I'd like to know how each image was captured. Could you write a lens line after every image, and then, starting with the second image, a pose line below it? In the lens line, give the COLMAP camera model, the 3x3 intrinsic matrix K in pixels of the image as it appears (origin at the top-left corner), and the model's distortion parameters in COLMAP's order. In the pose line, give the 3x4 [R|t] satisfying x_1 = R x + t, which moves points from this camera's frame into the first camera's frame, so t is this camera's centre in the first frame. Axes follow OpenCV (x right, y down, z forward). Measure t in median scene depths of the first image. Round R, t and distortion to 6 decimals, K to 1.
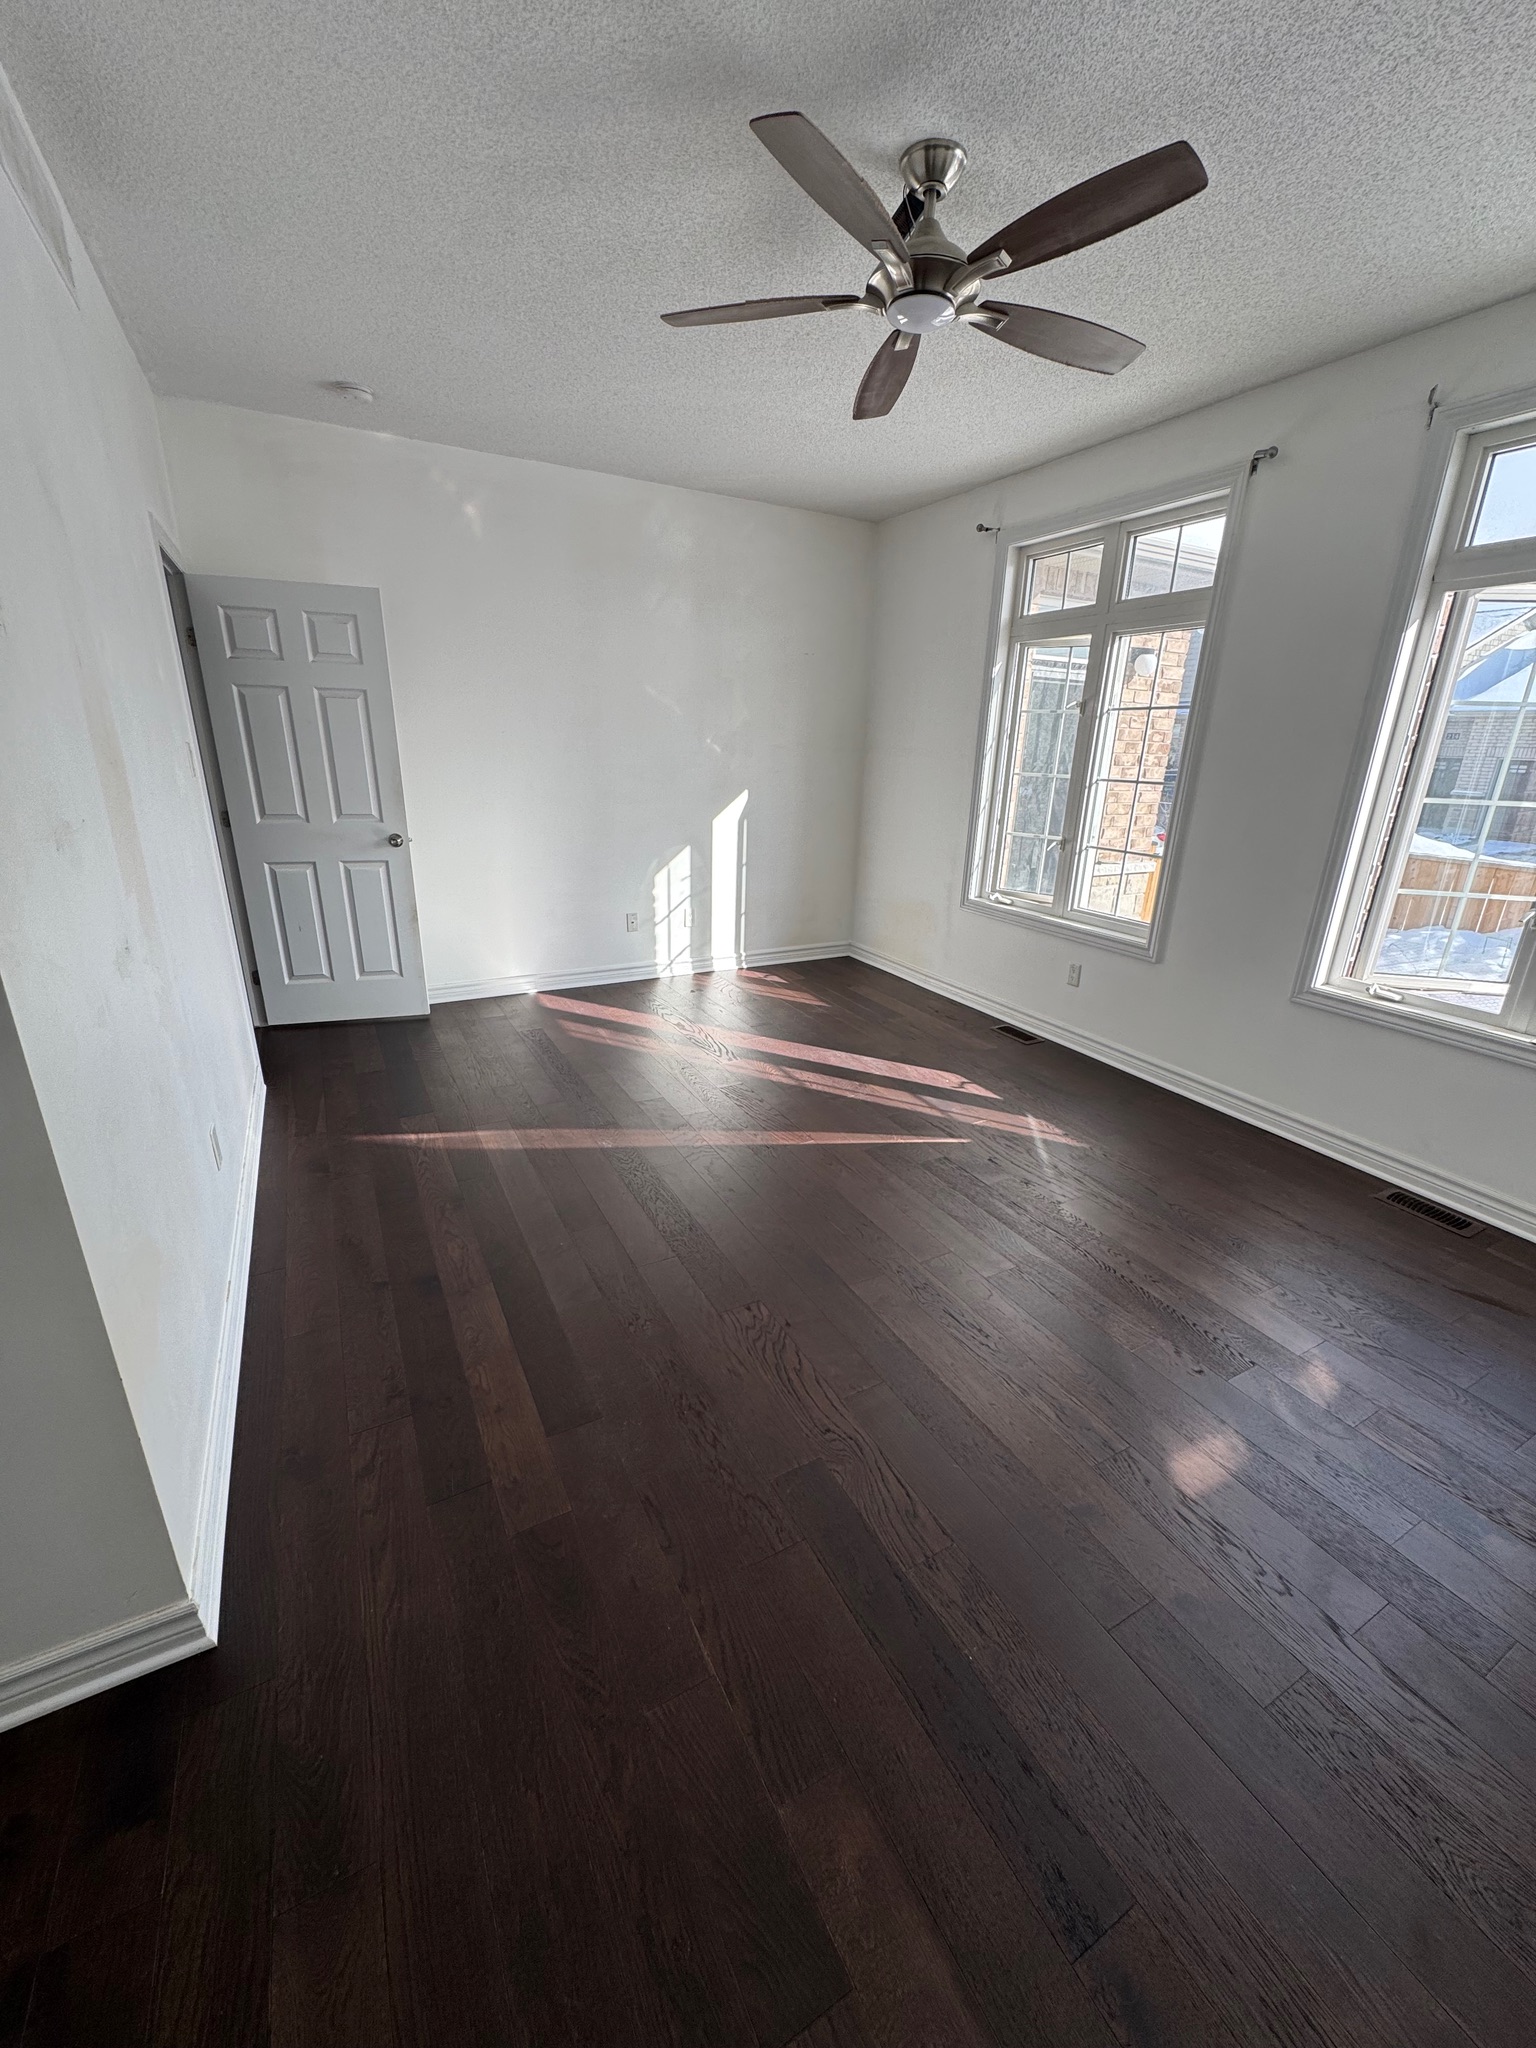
lens RADIAL K [[812.8, 0, 758.4], [0, 812.8, 1023.8], [0, 0, 1]] dist [-0.000925, -0.000045]
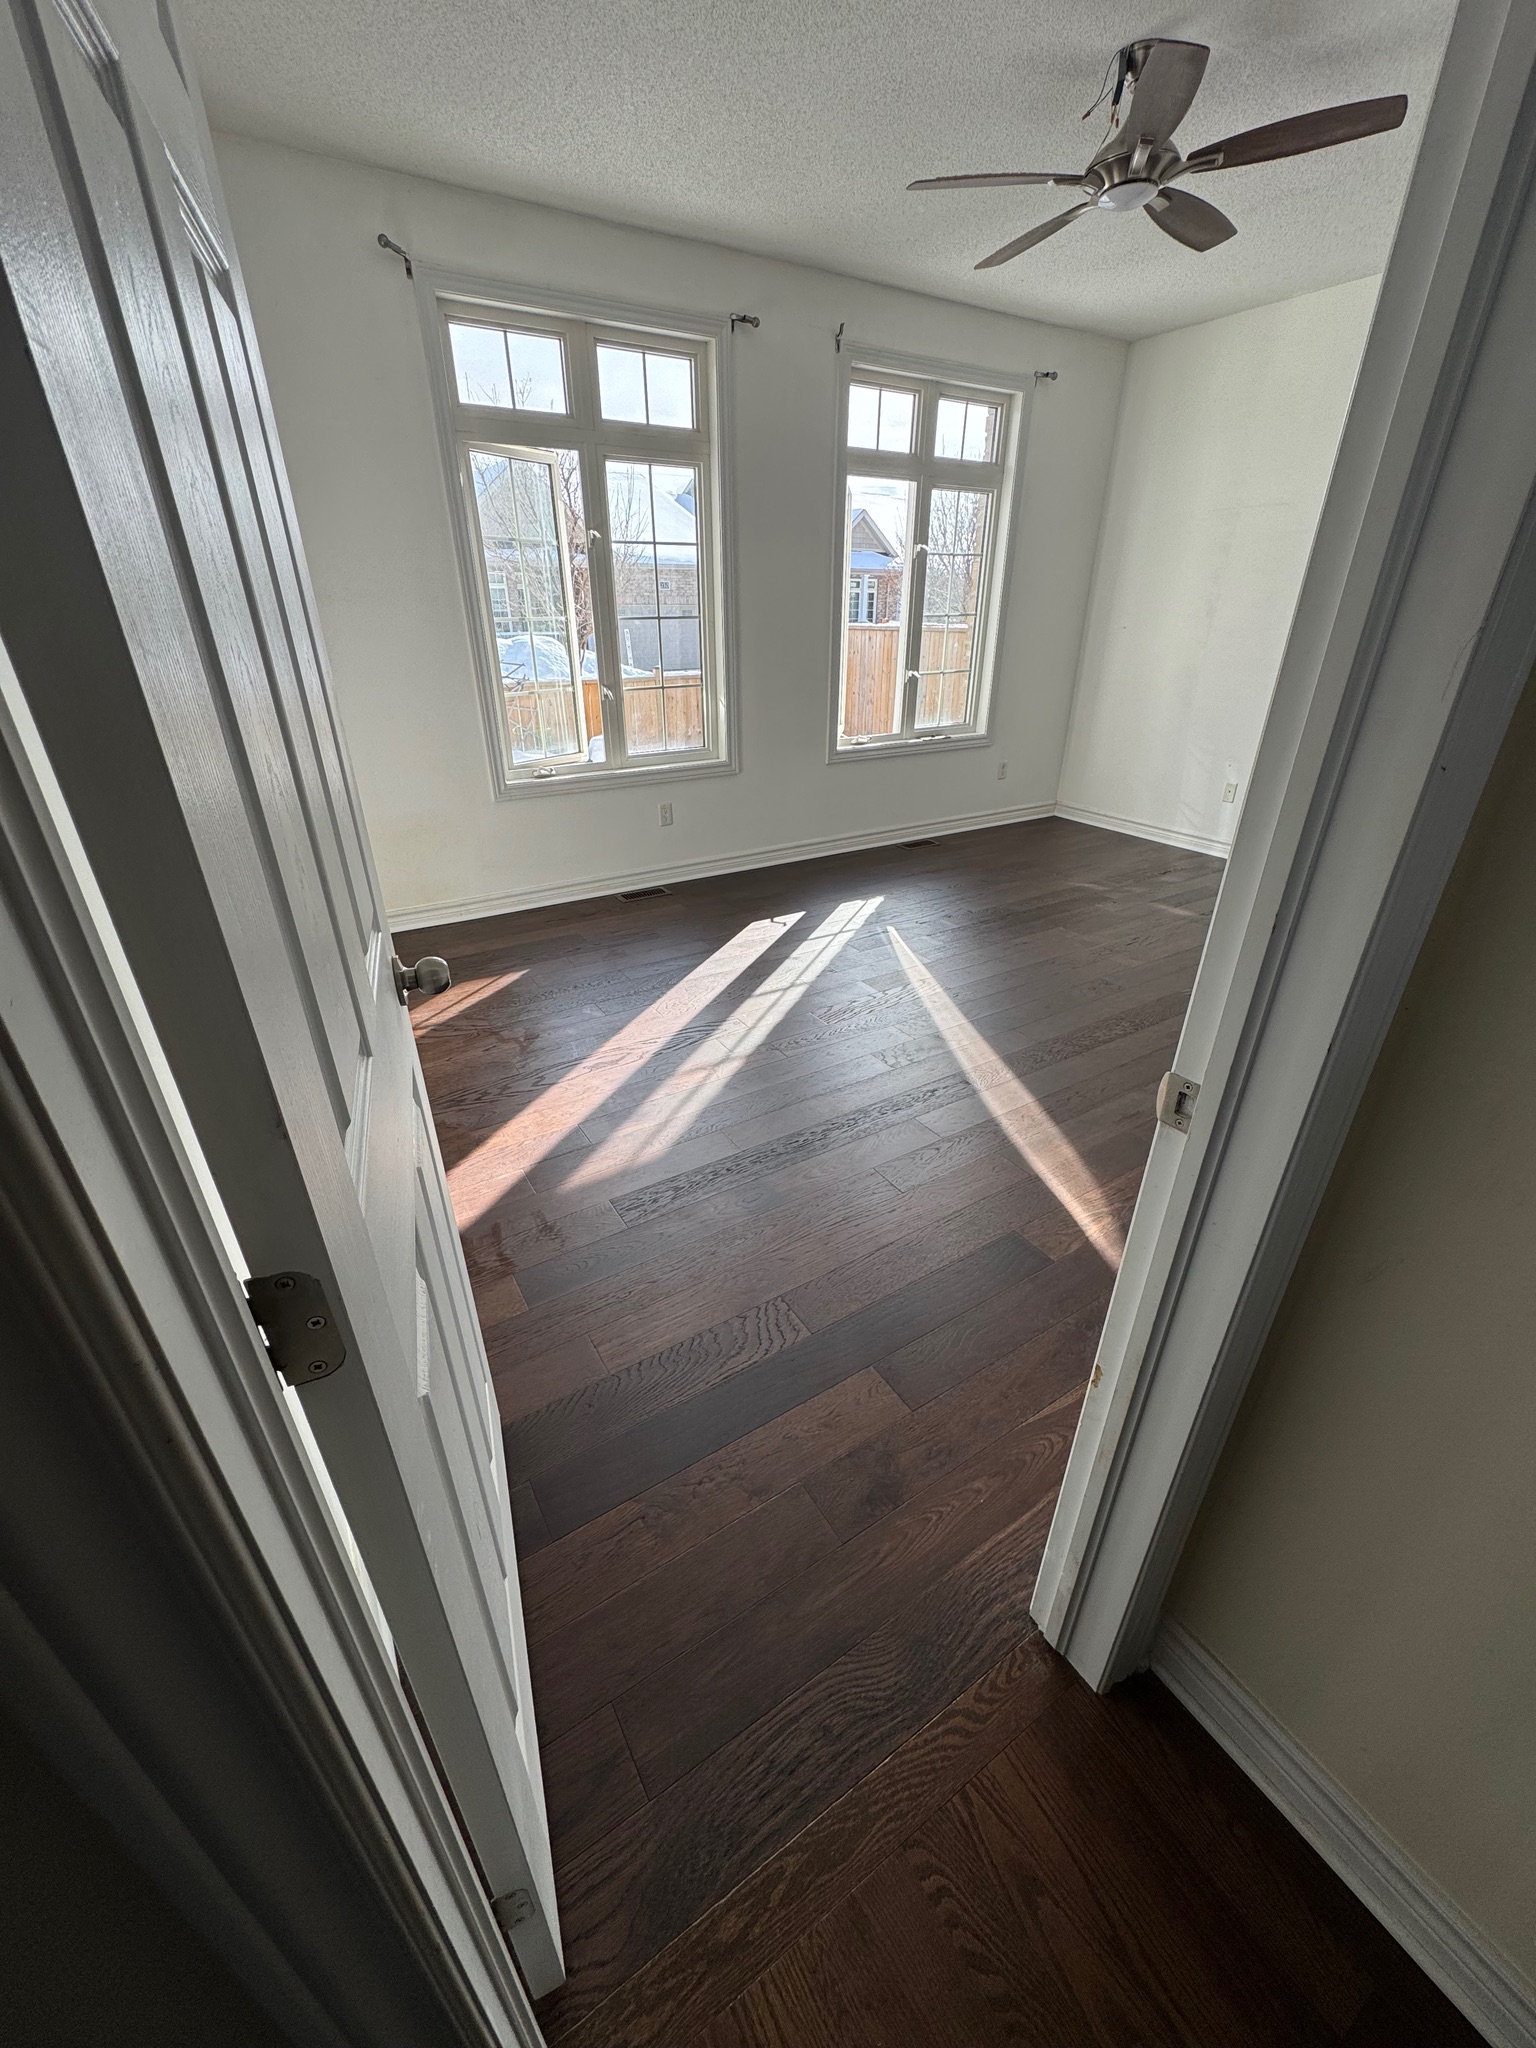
lens RADIAL K [[812.8, 0, 758.4], [0, 812.8, 1023.8], [0, 0, 1]] dist [-0.000925, -0.000045]
pose [[-0.064174, -0.473359, 0.878529, -0.748227], [0.336073, 0.818670, 0.465655, -0.321095], [-0.939647, 0.325132, 0.106546, 0.957821]]
